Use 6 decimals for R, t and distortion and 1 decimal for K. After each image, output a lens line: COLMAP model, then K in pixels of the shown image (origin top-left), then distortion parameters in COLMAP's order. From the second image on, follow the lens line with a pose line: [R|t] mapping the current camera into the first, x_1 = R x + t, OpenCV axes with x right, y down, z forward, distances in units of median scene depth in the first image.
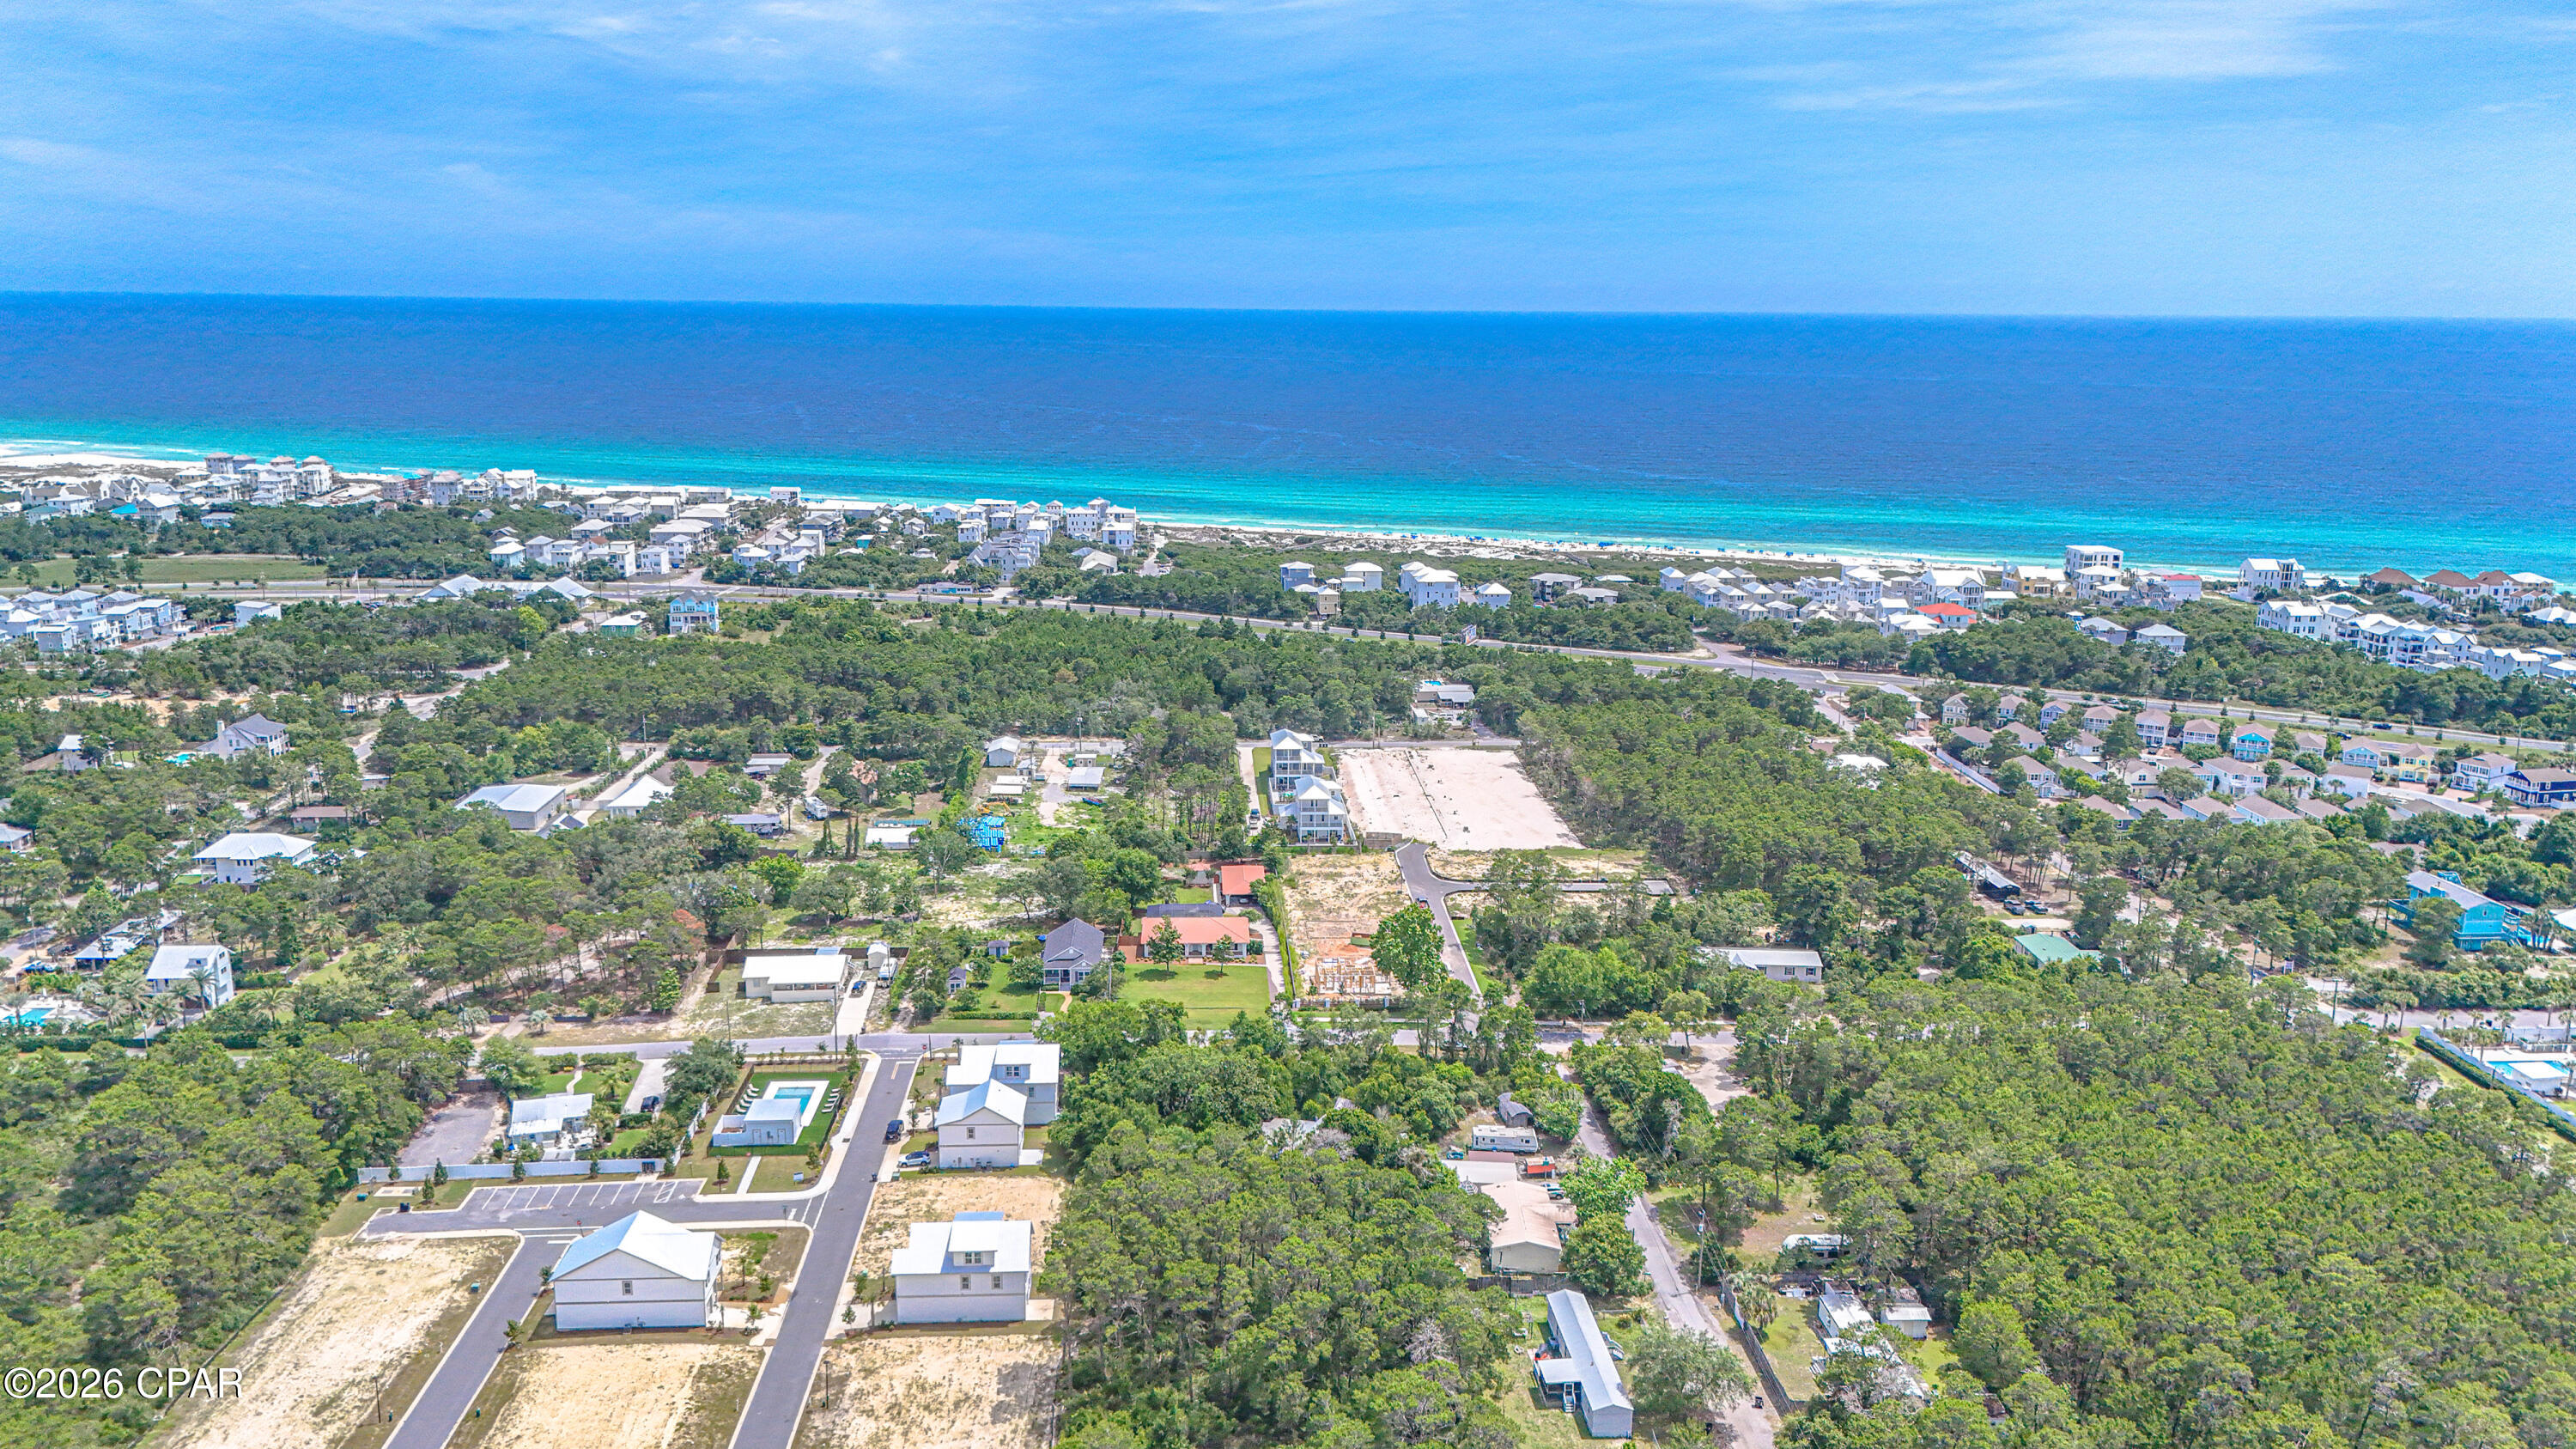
lens RADIAL K [[1890.2, 0, 1288.0], [0, 1890.2, 724.5], [0, 0, 1]] dist [0.090266, -0.099006]
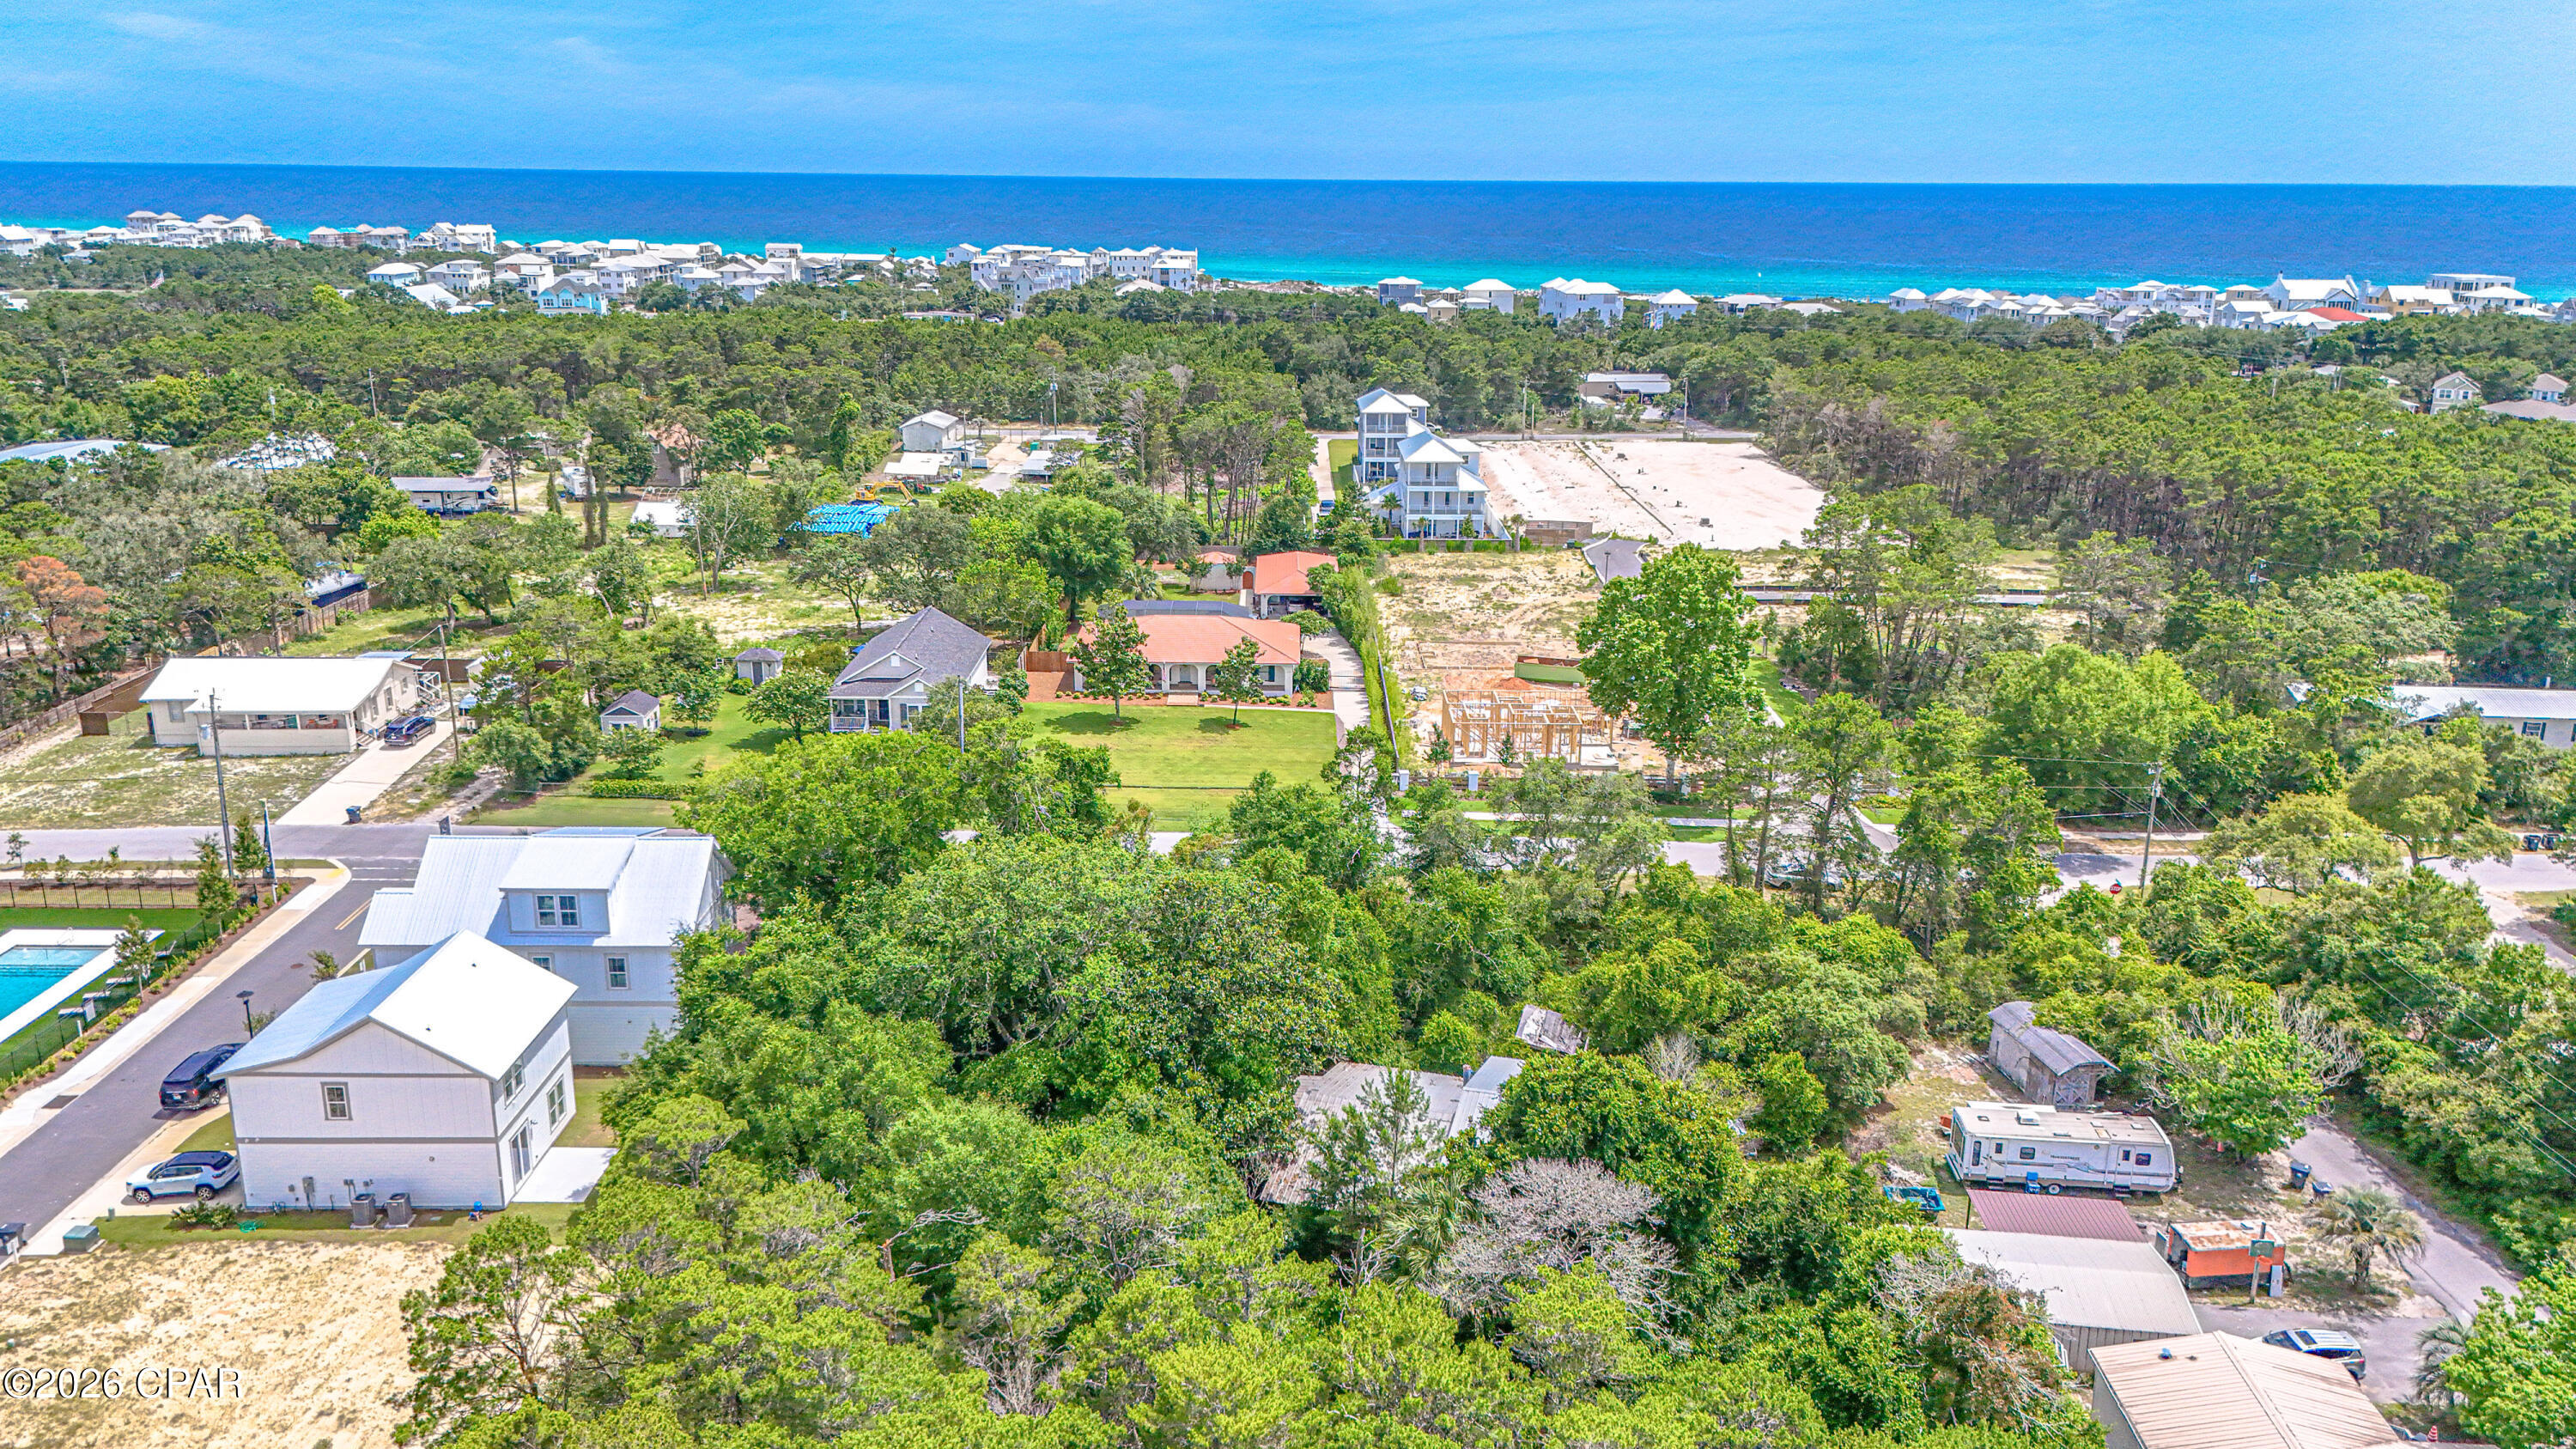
lens RADIAL K [[1891.9, 0, 1288.0], [0, 1891.9, 724.5], [0, 0, 1]] dist [0.077216, -0.064114]
pose [[0.998680, 0.013296, -0.049614, 0.000041], [-0.010304, 0.998141, 0.060074, 0.093749], [0.050320, -0.059483, 0.996960, 0.491156]]
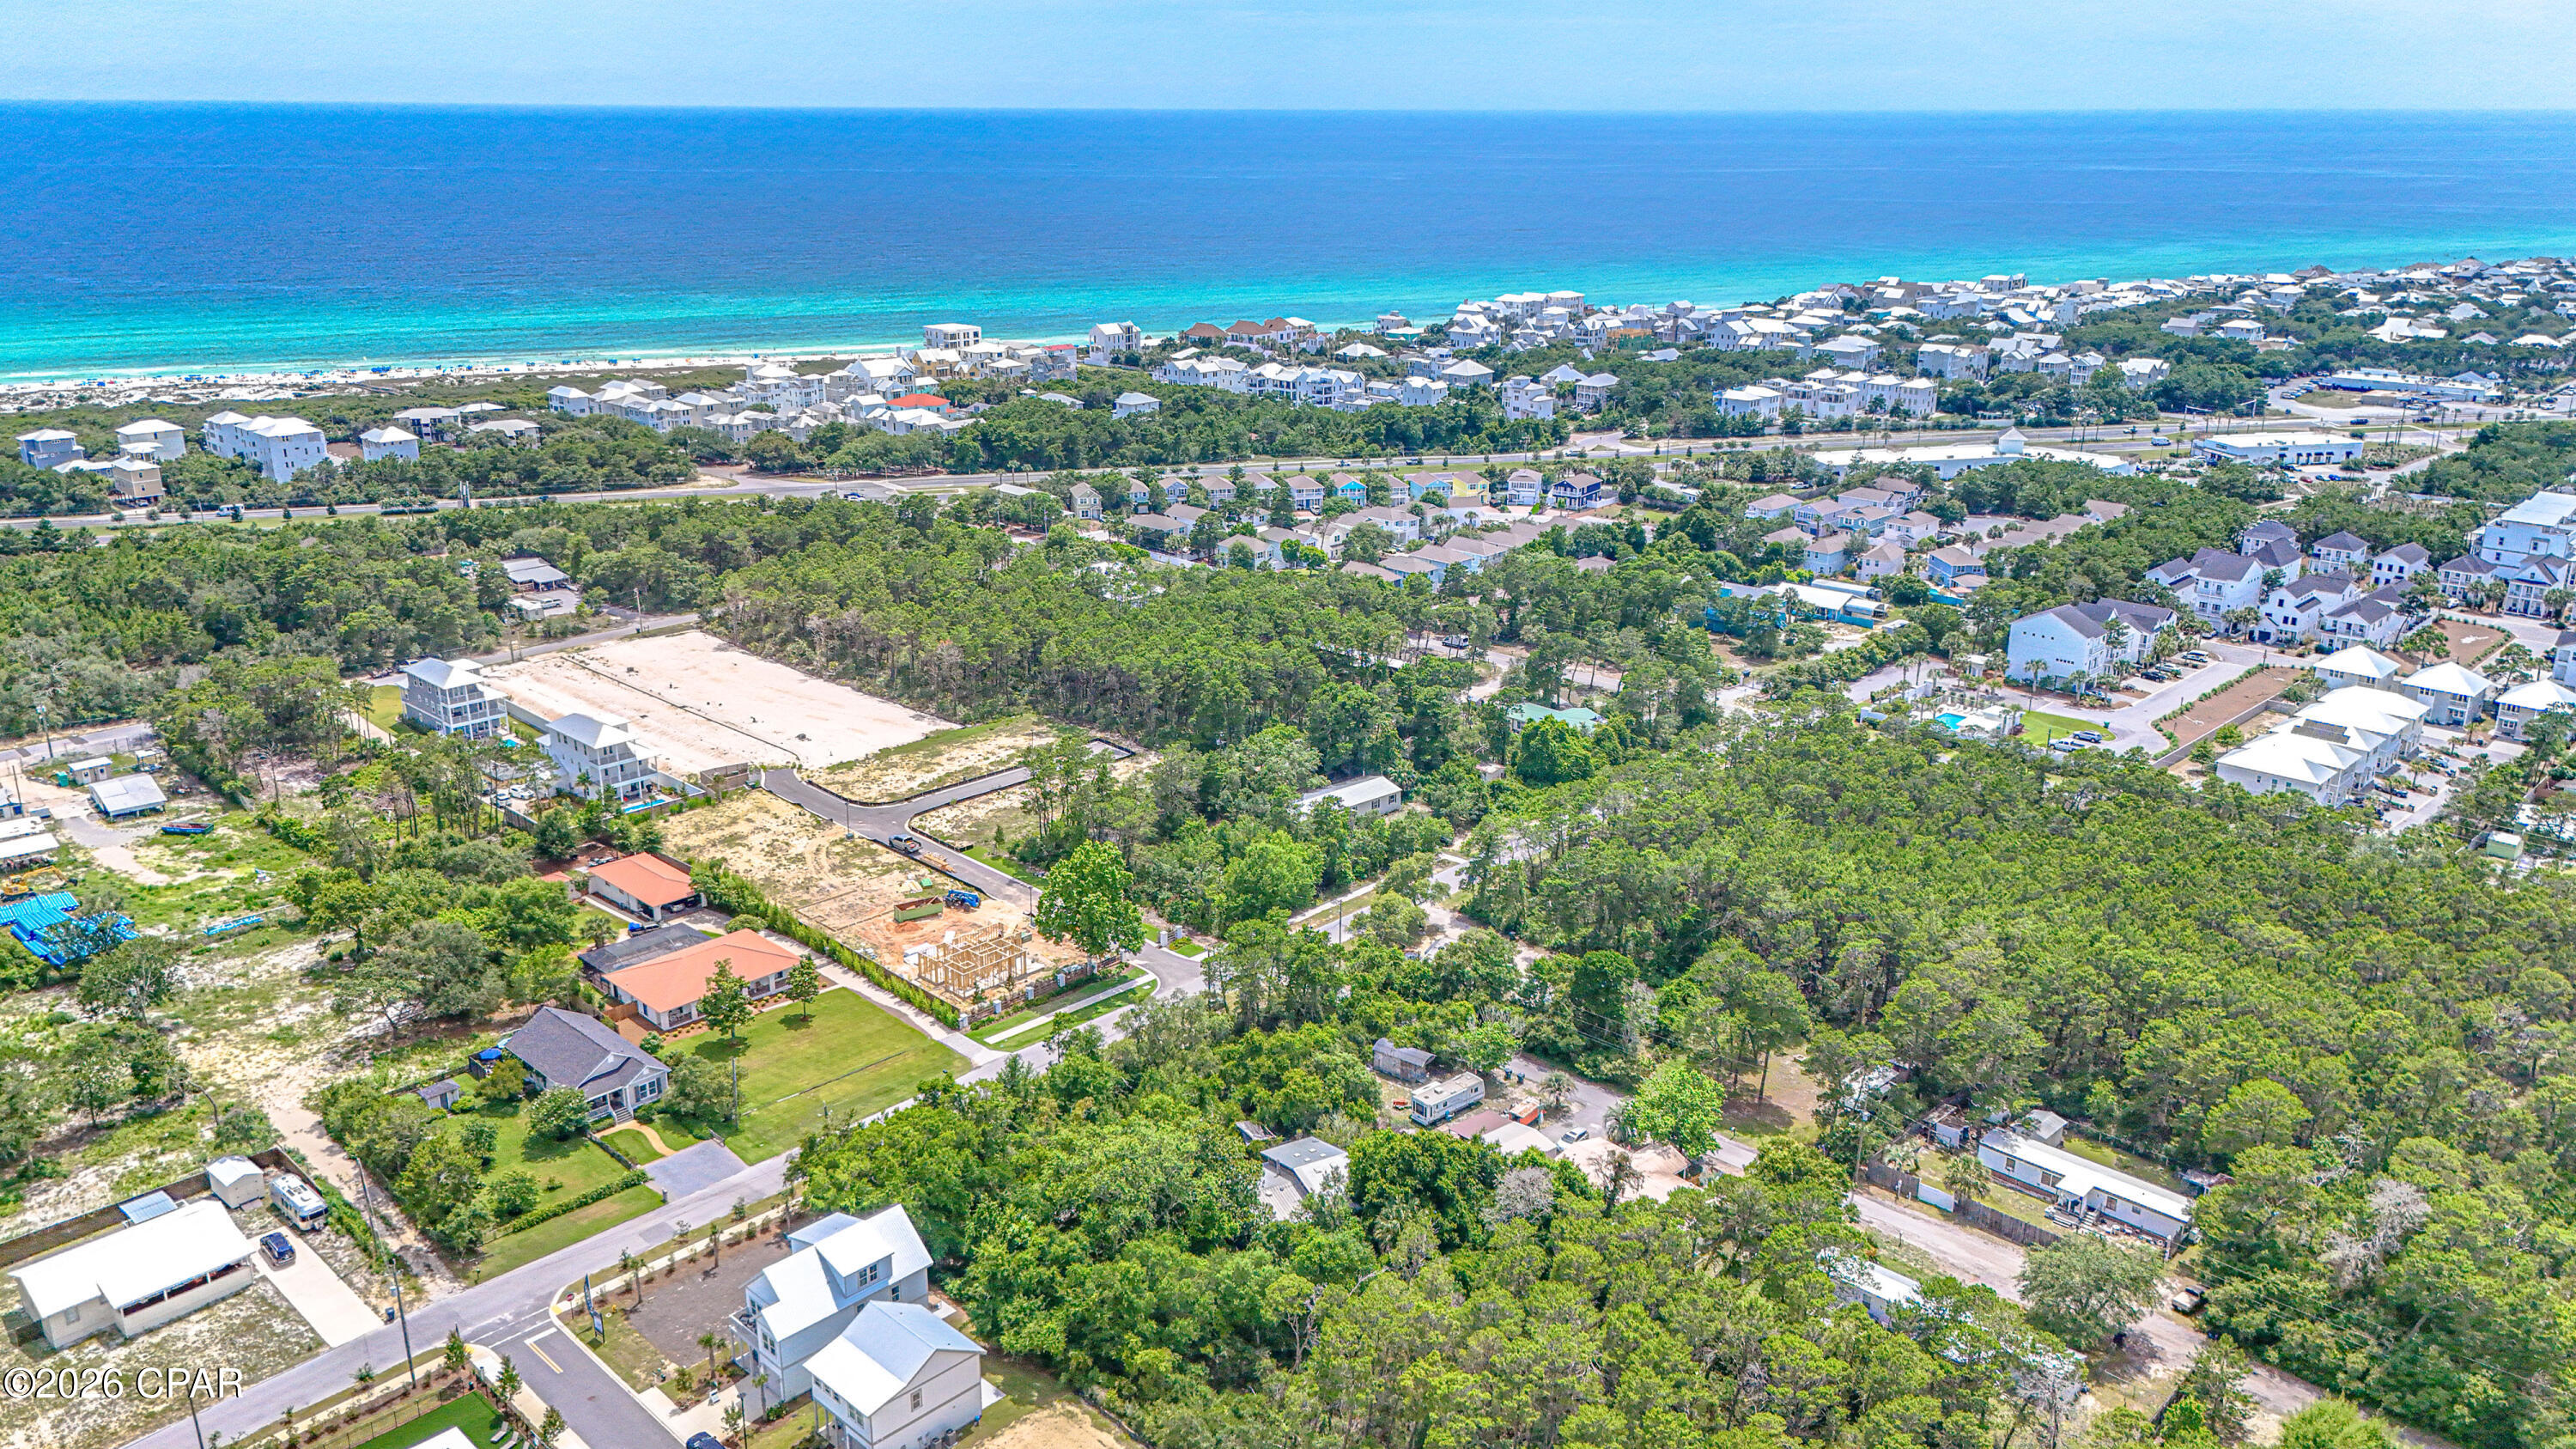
lens RADIAL K [[1891.9, 0, 1288.0], [0, 1891.9, 724.5], [0, 0, 1]] dist [0.077216, -0.064114]
pose [[0.732511, -0.220283, 0.644130, -0.292173], [0.153890, 0.975288, 0.158528, -0.047218], [-0.663133, -0.016998, 0.748308, 0.335209]]
